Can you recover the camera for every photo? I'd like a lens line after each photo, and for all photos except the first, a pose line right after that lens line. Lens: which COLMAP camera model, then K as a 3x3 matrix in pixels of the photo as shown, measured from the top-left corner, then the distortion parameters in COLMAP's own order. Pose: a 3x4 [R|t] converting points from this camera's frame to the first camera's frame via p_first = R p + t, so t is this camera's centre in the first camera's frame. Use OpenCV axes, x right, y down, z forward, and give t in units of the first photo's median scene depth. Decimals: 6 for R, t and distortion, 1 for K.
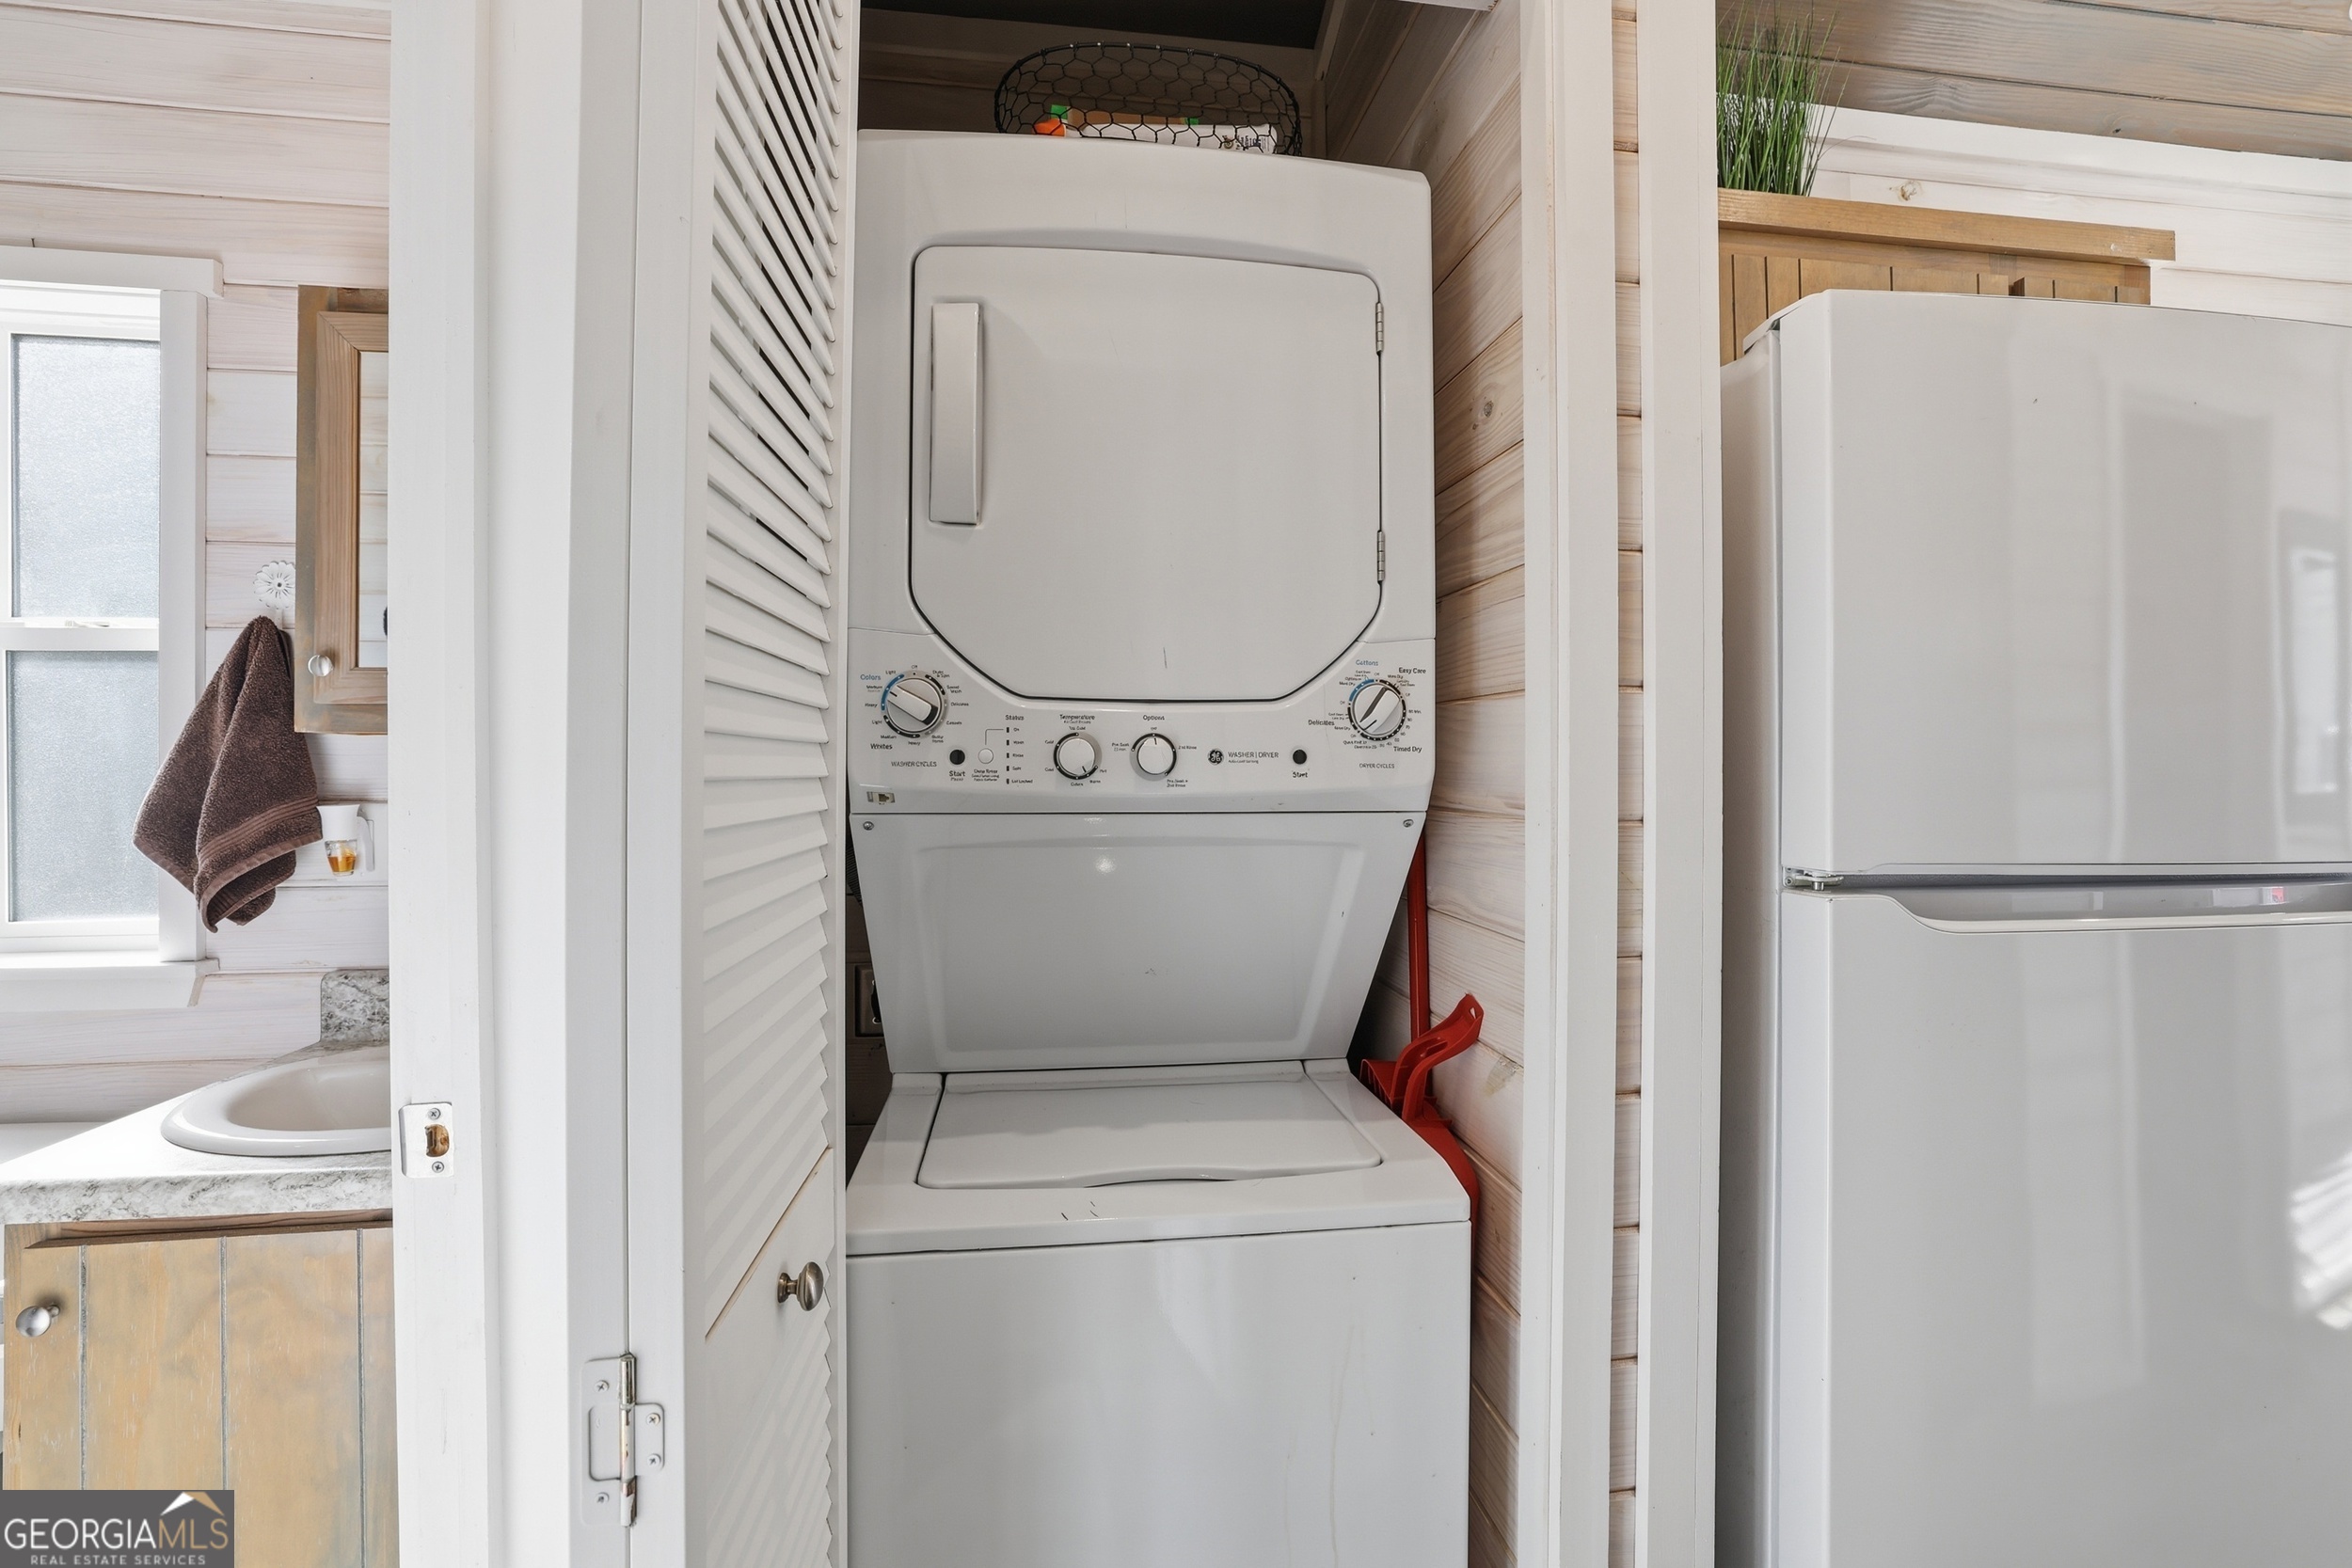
lens RADIAL K [[999.0, 0, 1188.6], [0, 999.0, 771.3], [0, 0, 1]] dist [-0.017768, 0.001928]
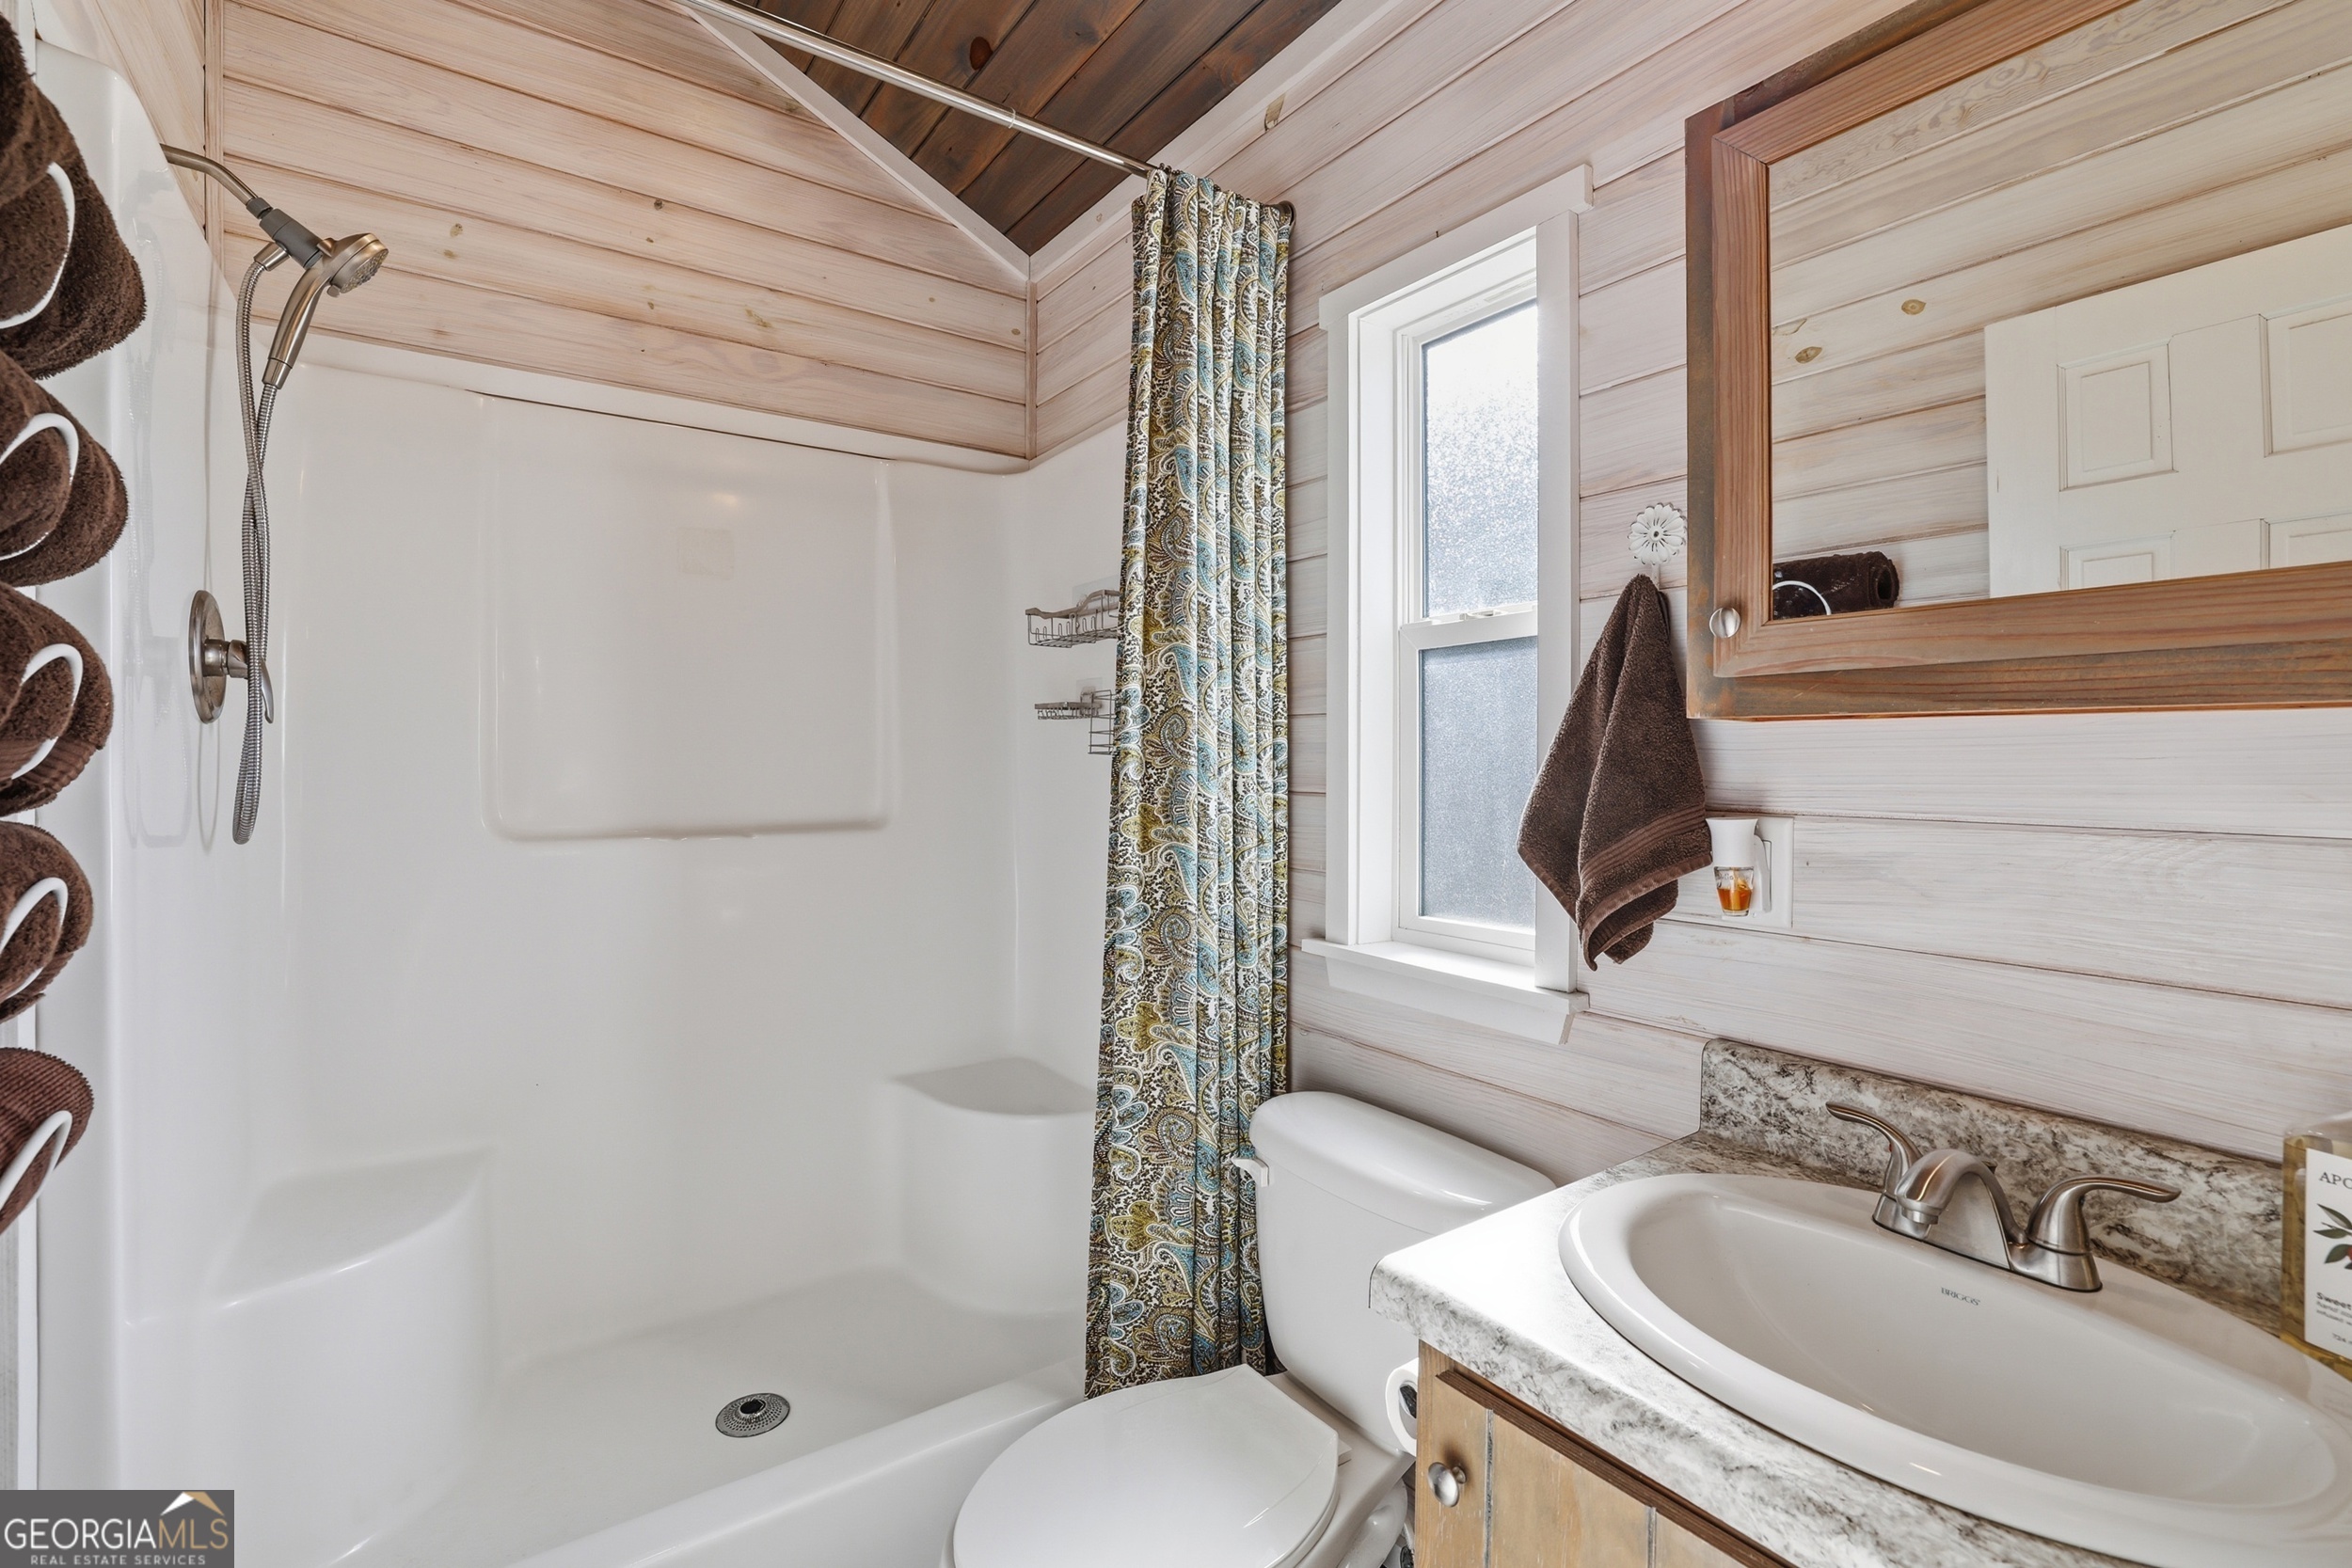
lens RADIAL K [[999.0, 0, 1177.0], [0, 999.0, 767.4], [0, 0, 1]] dist [-0.017768, 0.001928]
pose [[0.448852, 0.004778, -0.893594, -0.402481], [-0.005835, 0.999980, 0.002416, -0.002516], [0.893587, 0.004130, 0.448871, 0.316712]]
